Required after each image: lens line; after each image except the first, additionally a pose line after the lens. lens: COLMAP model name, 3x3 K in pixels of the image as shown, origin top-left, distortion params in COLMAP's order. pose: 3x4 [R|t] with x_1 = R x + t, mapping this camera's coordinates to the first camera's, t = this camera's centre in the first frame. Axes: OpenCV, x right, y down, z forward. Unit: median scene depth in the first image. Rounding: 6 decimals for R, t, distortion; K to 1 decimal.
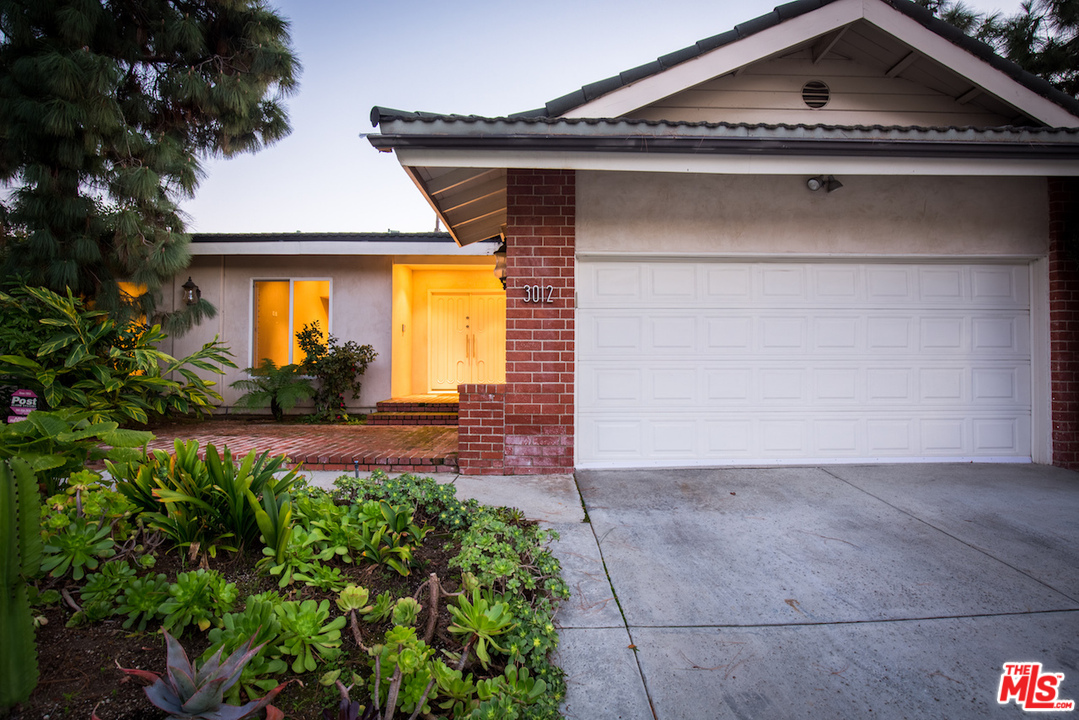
lens RADIAL K [[498.7, 0, 531.6], [0, 498.7, 360.6], [0, 0, 1]] dist [-0.018171, 0.002397]
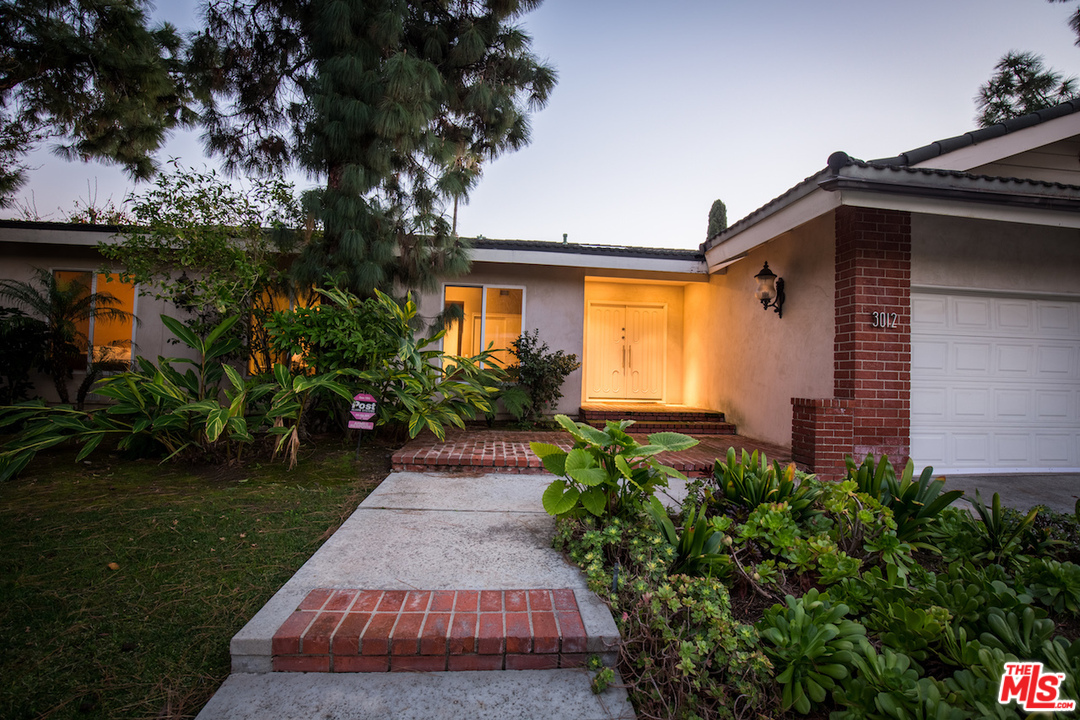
lens RADIAL K [[499.1, 0, 540.6], [0, 499.1, 355.0], [0, 0, 1]] dist [-0.018171, 0.002397]
pose [[0.992490, 0.032853, 0.117834, -0.845242], [-0.030027, 0.999219, -0.025681, -0.002200], [-0.118586, 0.021950, 0.992701, -0.015073]]
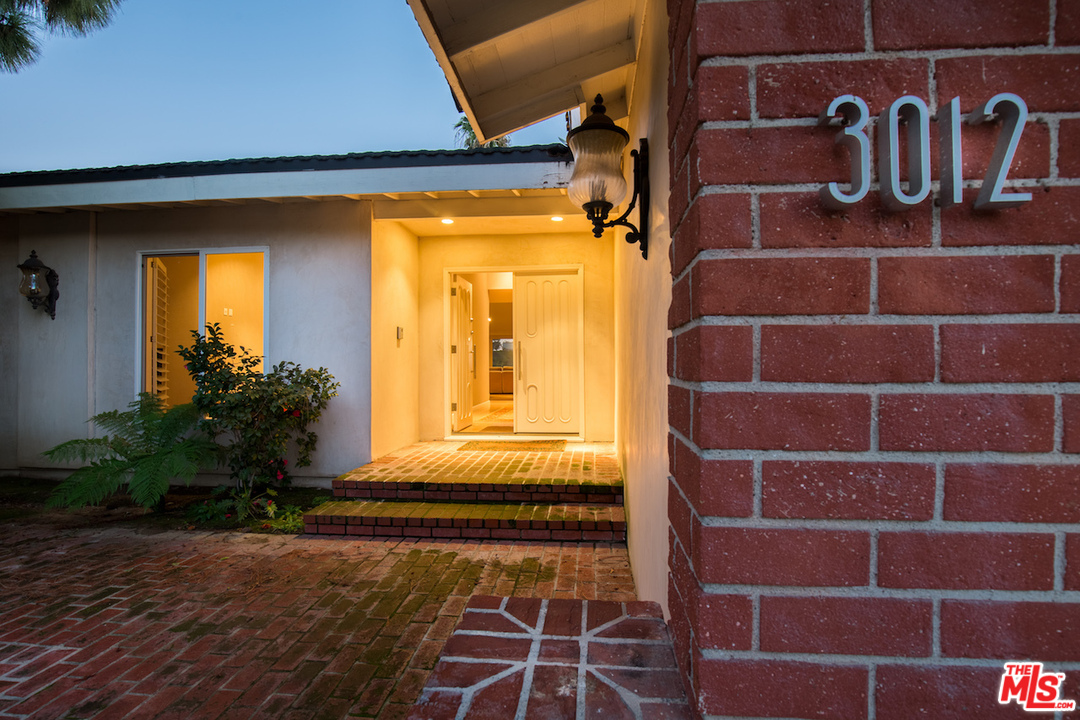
lens RADIAL K [[499.1, 0, 547.1], [0, 499.1, 359.0], [0, 0, 1]] dist [-0.018171, 0.002397]
pose [[0.997896, -0.006792, -0.064478, -0.087042], [0.007071, 0.999967, 0.004104, -0.069650], [0.064448, -0.004551, 0.997911, 0.806016]]
